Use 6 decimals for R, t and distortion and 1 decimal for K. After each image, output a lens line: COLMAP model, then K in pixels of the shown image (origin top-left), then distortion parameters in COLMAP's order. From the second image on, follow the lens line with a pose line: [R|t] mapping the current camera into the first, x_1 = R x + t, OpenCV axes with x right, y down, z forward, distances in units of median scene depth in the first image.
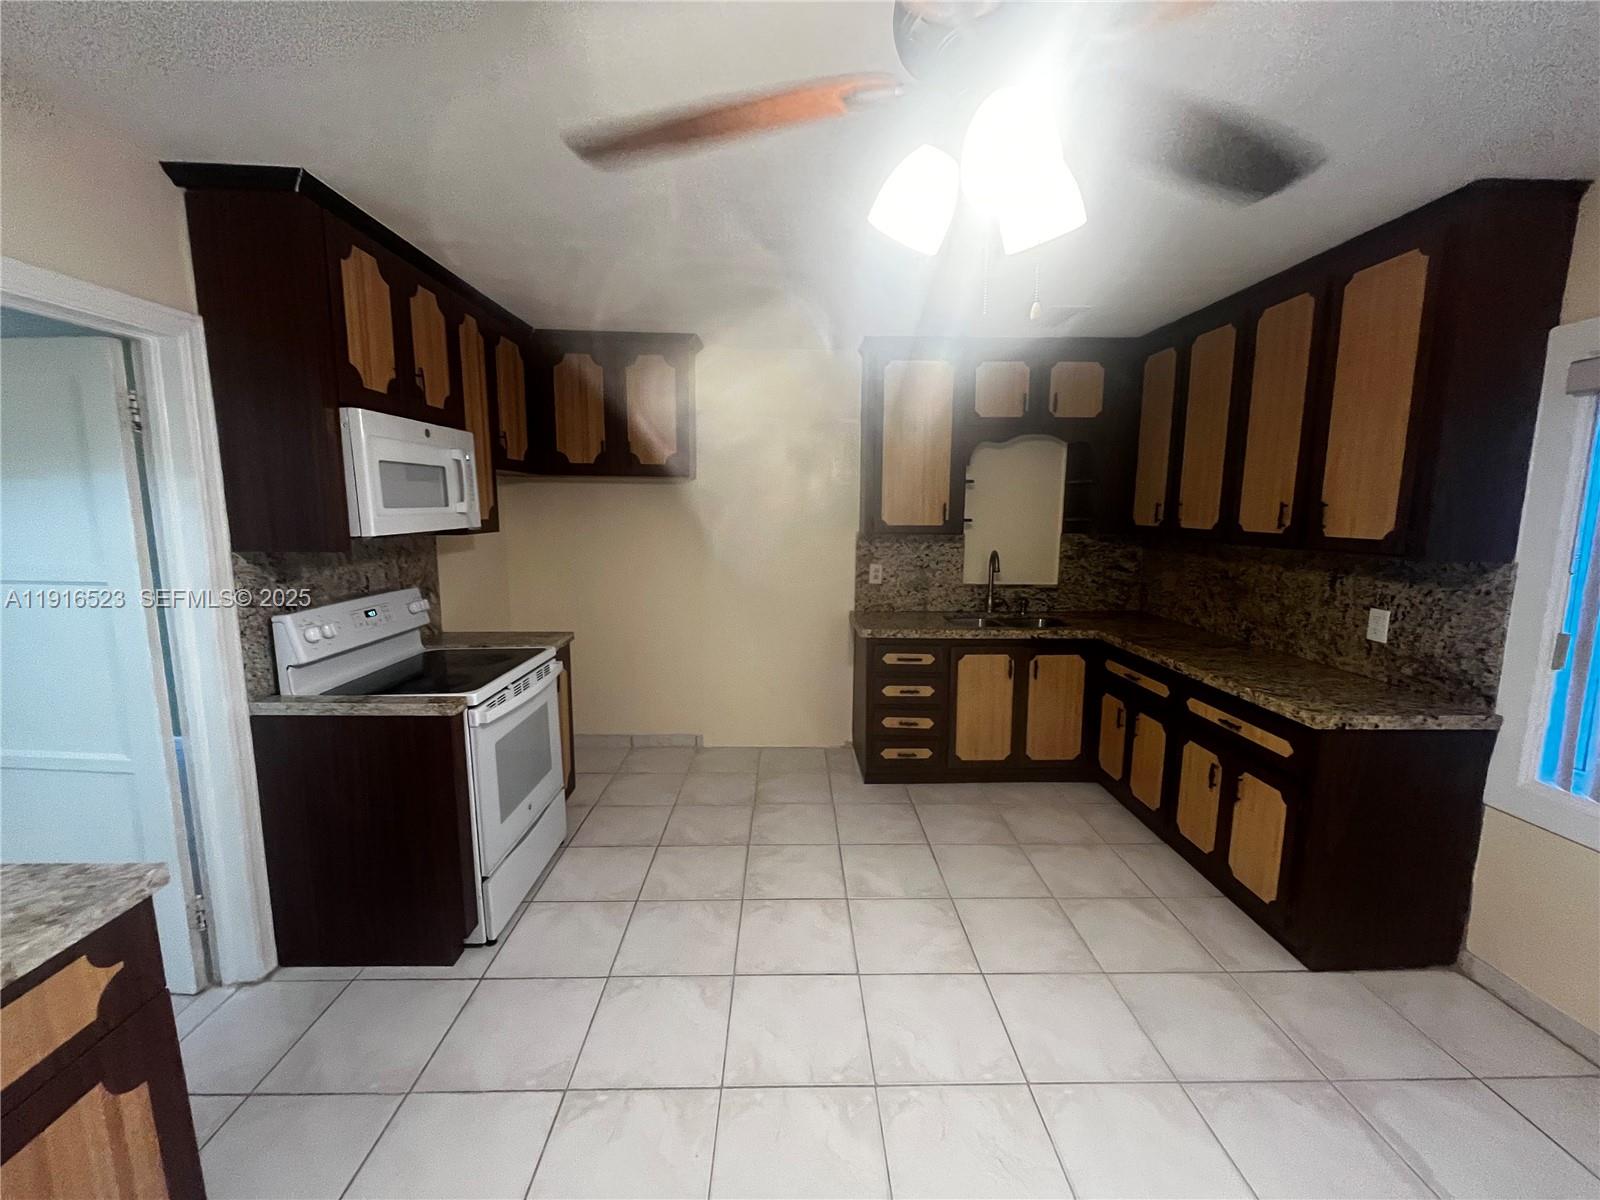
lens RADIAL K [[644.2, 0, 799.9], [0, 644.2, 597.9], [0, 0, 1]] dist [0.001637, -0.001917]
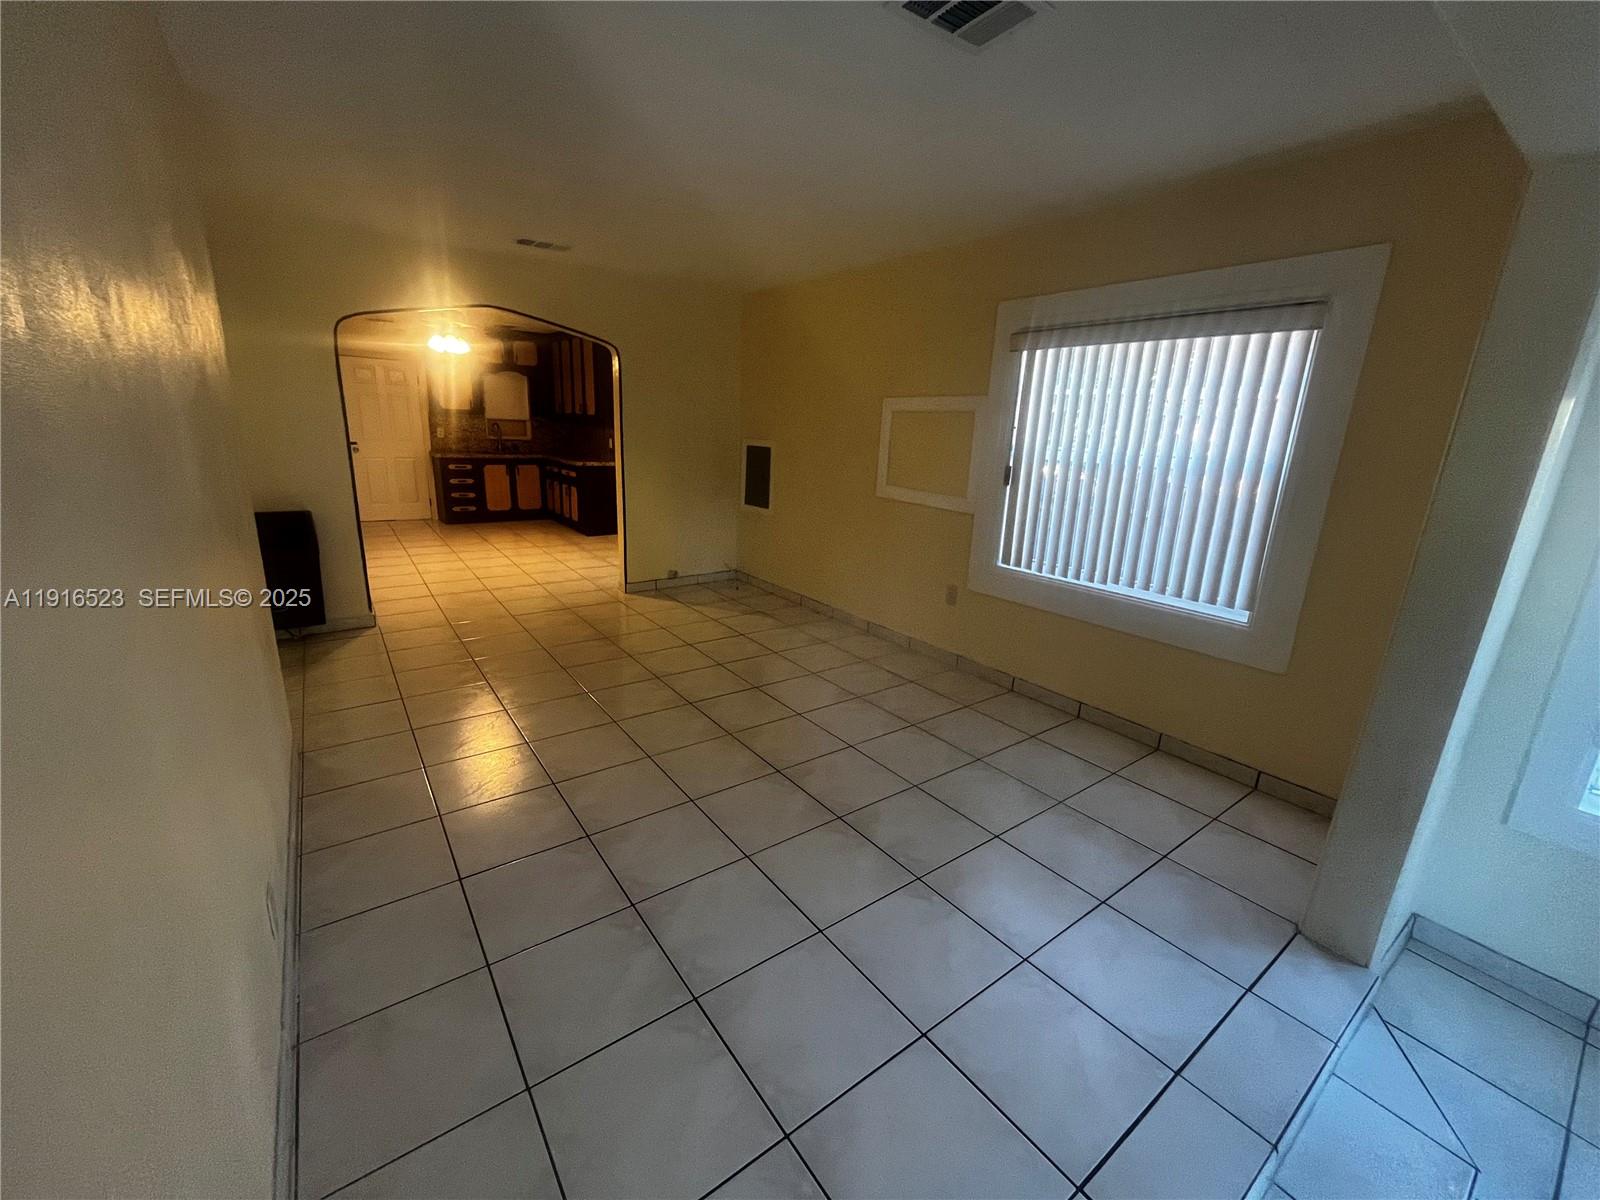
lens RADIAL K [[644.2, 0, 799.2], [0, 644.2, 591.9], [0, 0, 1]] dist [0.001637, -0.001917]
pose [[0.820219, -0.120630, 0.559186, -0.285973], [0.042104, 0.987592, 0.151289, 0.368762], [-0.570498, -0.100546, 0.815121, -2.554690]]
